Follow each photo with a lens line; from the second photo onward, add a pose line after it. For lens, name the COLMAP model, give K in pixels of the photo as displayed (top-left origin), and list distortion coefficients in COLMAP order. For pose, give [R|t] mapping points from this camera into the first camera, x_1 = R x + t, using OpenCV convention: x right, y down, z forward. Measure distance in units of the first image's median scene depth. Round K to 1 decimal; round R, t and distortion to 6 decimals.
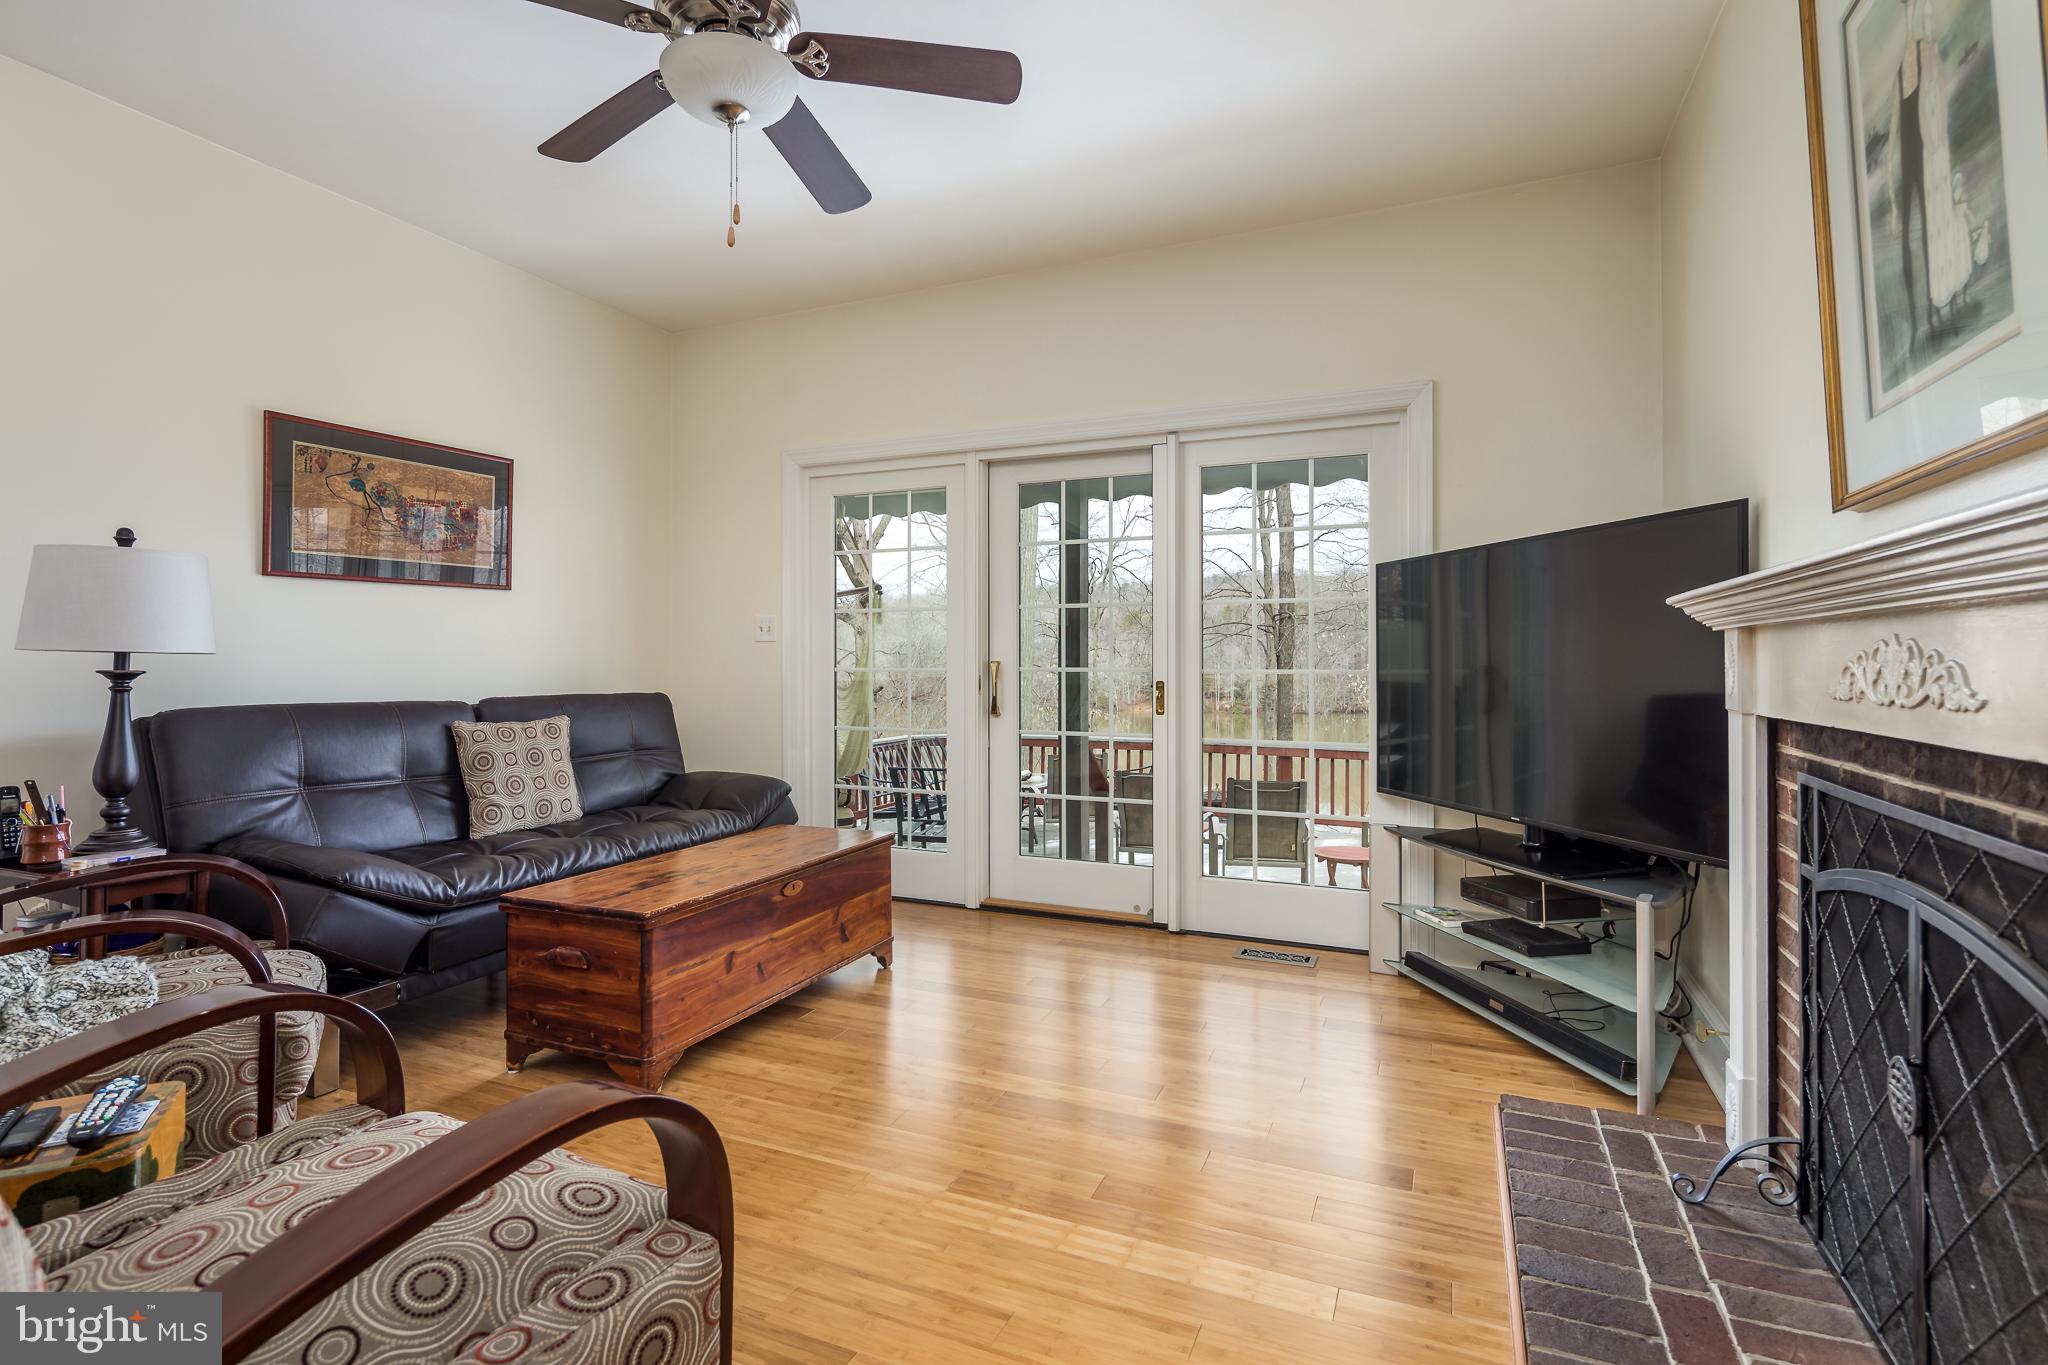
lens RADIAL K [[987.9, 0, 1009.8], [0, 987.9, 650.6], [0, 0, 1]] dist [-0.001818, -0.000715]
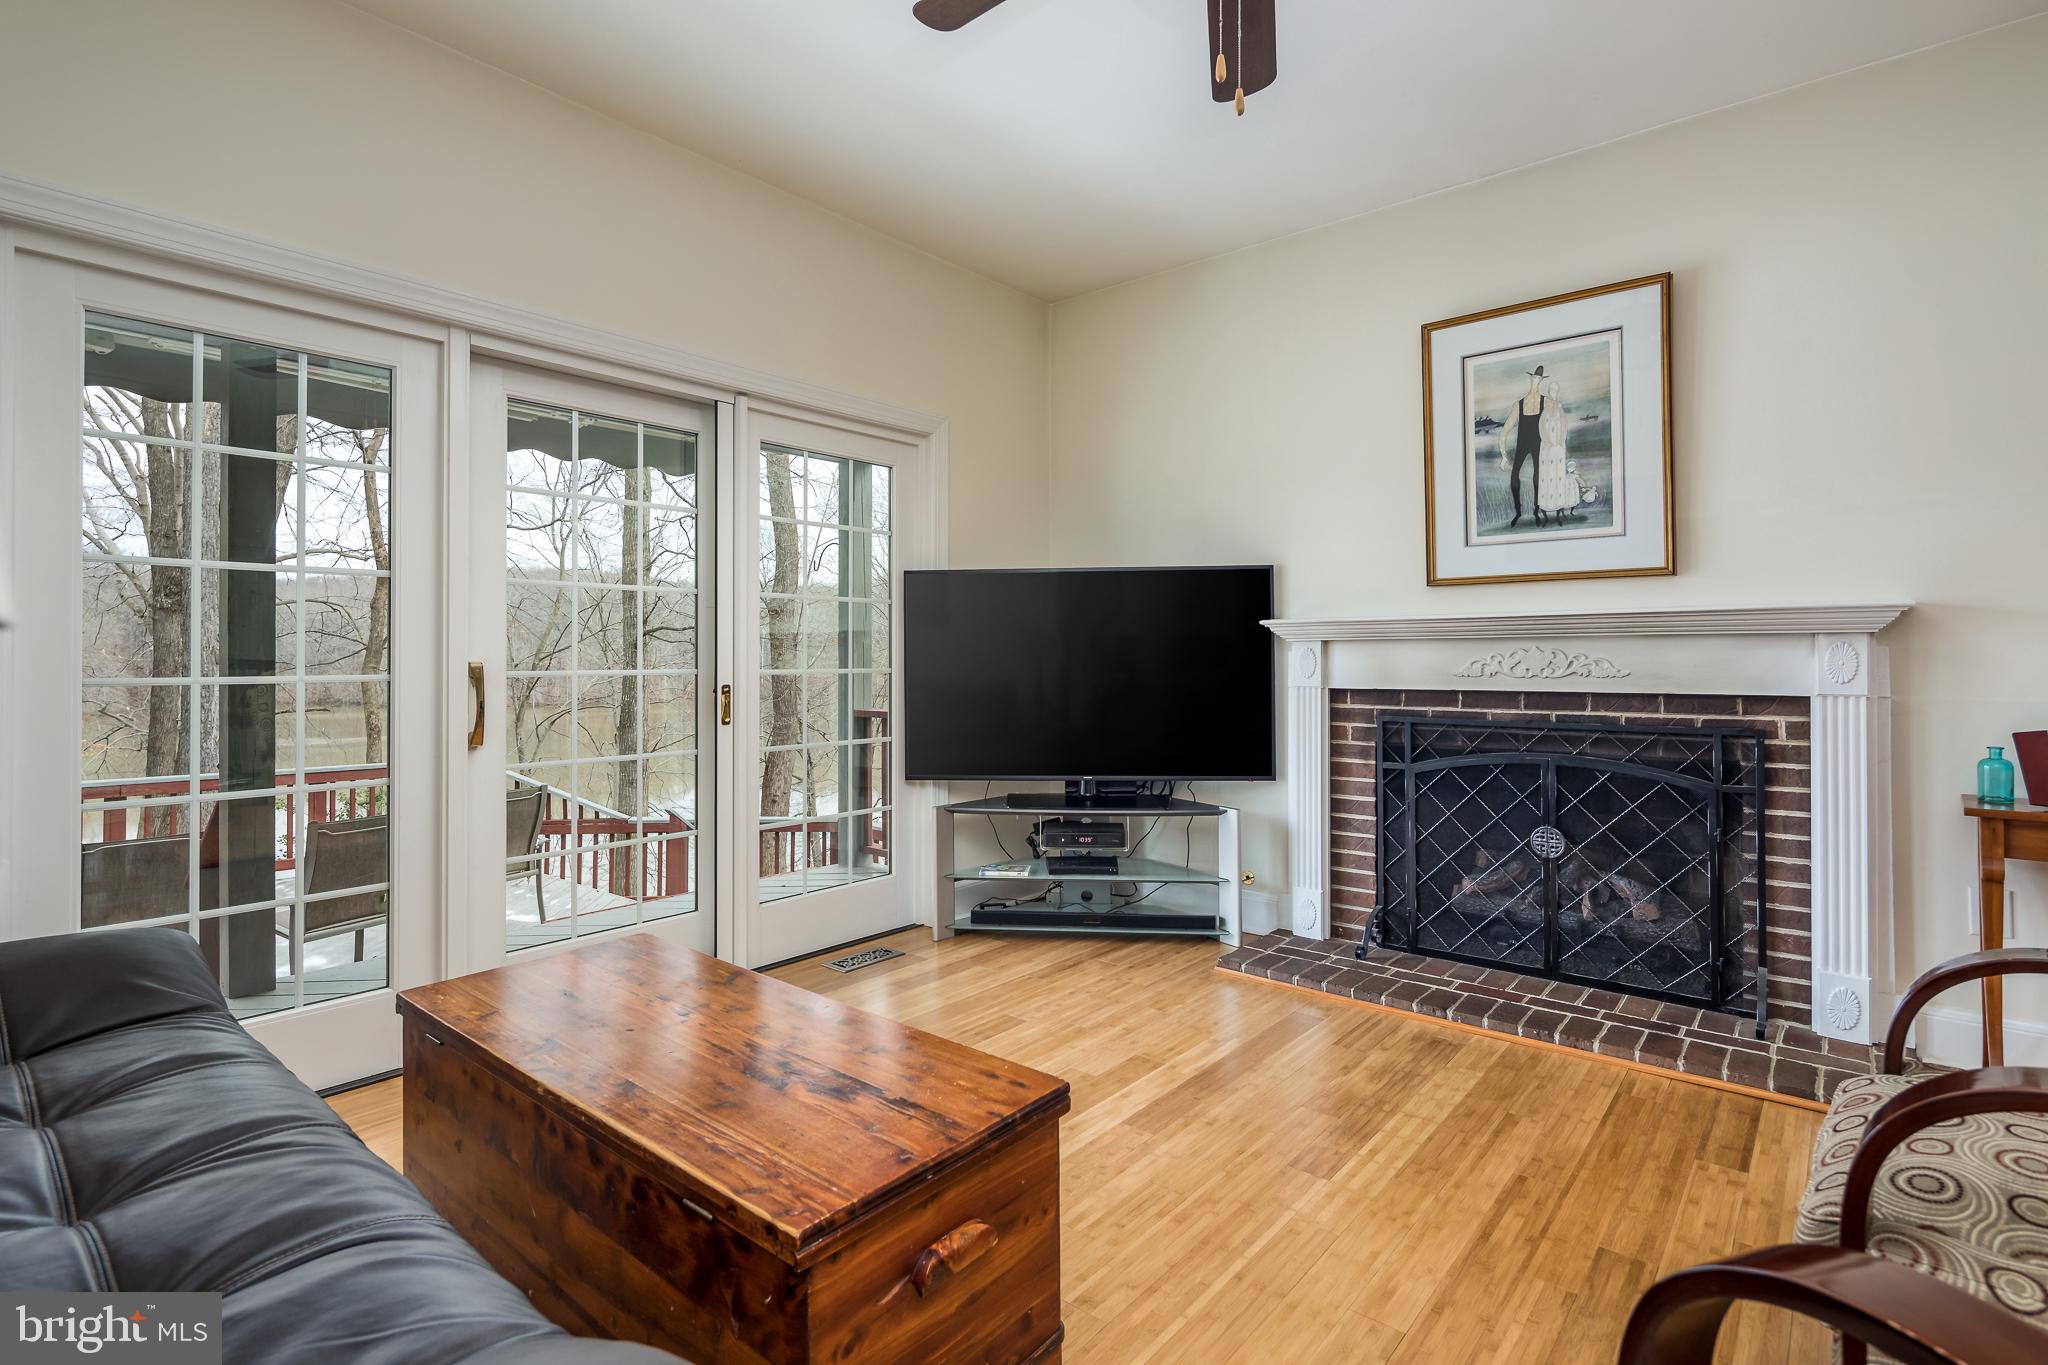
lens RADIAL K [[987.9, 0, 1009.8], [0, 987.9, 650.6], [0, 0, 1]] dist [-0.001818, -0.000715]
pose [[0.285937, 0.007599, 0.958218, -1.213393], [-0.007614, 0.999955, -0.005658, 0.010736], [-0.958218, -0.005679, 0.285982, 1.095715]]
